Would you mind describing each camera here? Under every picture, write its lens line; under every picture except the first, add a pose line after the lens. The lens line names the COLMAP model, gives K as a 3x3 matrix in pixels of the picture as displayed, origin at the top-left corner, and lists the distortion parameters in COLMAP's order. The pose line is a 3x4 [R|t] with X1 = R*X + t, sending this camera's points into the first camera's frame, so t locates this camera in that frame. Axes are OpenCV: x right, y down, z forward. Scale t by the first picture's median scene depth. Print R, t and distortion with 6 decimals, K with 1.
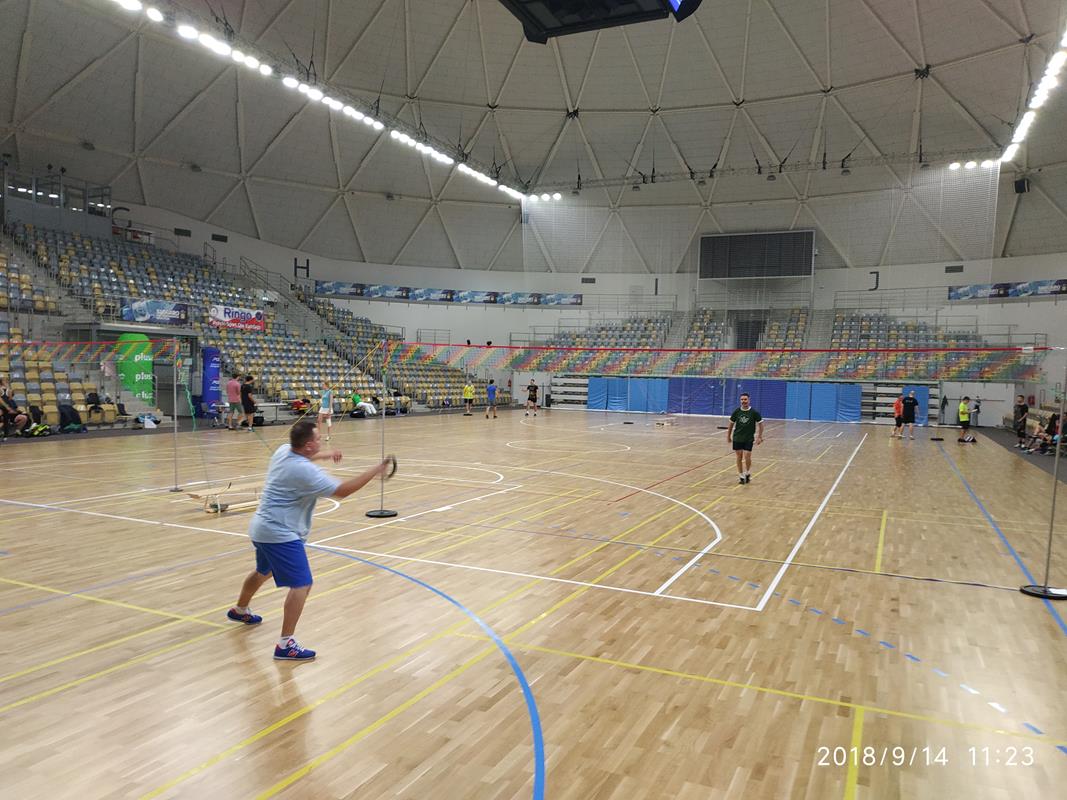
lens RADIAL K [[782.7, 0, 532.8], [0, 782.7, 401.4], [0, 0, 1]] dist [0.015076, -0.031277]
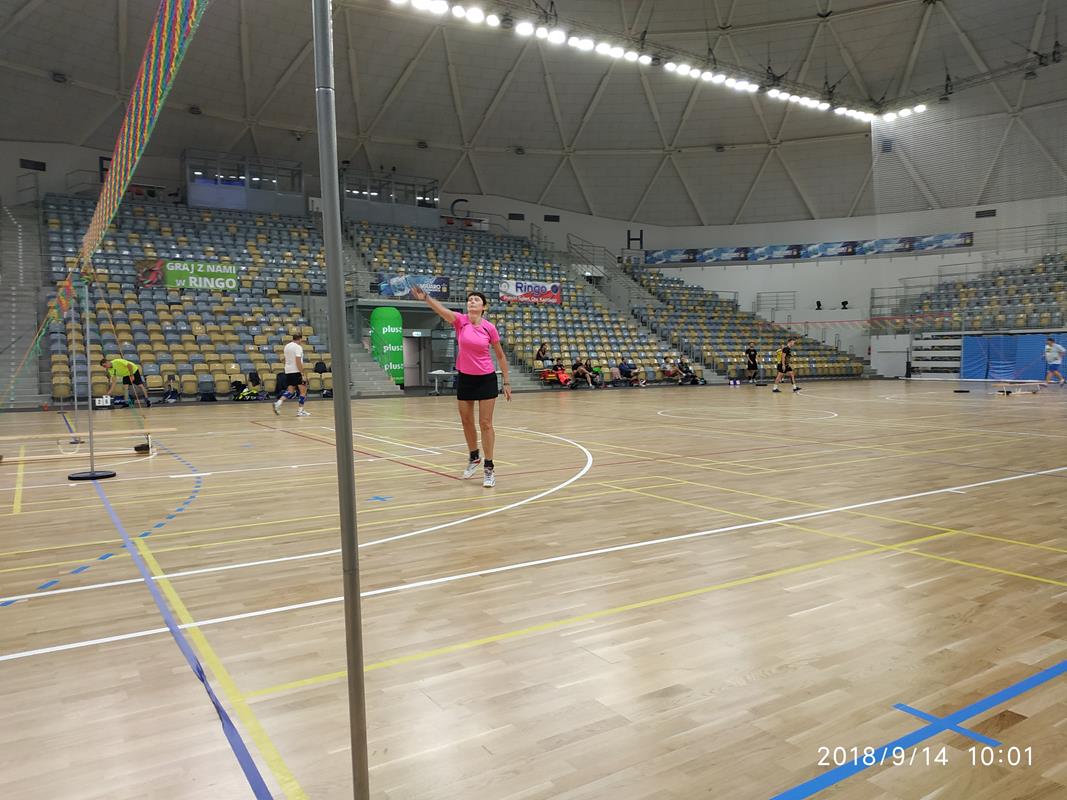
lens RADIAL K [[778.0, 0, 529.9], [0, 778.0, 395.9], [0, 0, 1]] dist [0.040300, -0.075239]
pose [[0.843523, -0.005661, -0.537063, 0.137331], [0.011987, 0.999894, 0.008287, 0.016510], [0.536959, -0.013428, 0.843502, 0.146418]]
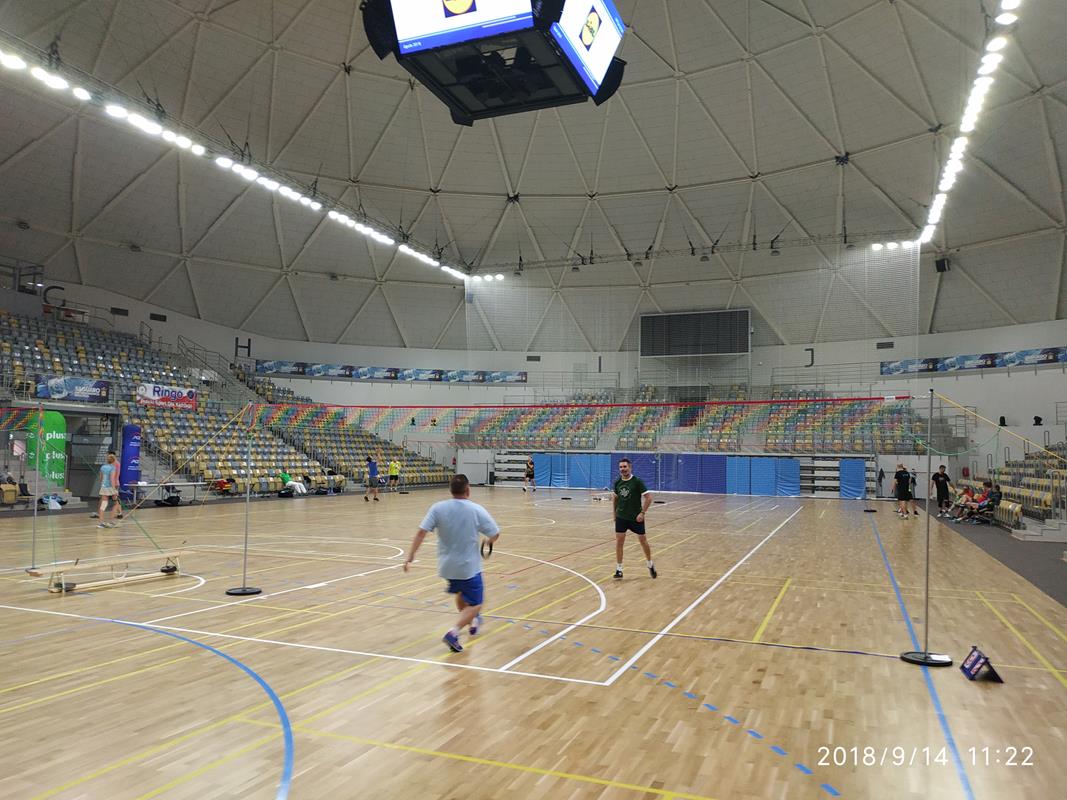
lens RADIAL K [[778.0, 0, 529.9], [0, 778.0, 395.9], [0, 0, 1]] dist [0.040300, -0.075239]
pose [[0.998854, -0.006681, 0.047403, 0.024864], [0.011874, 0.993848, -0.110118, 0.005150], [-0.046375, 0.110555, 0.992787, 0.011120]]
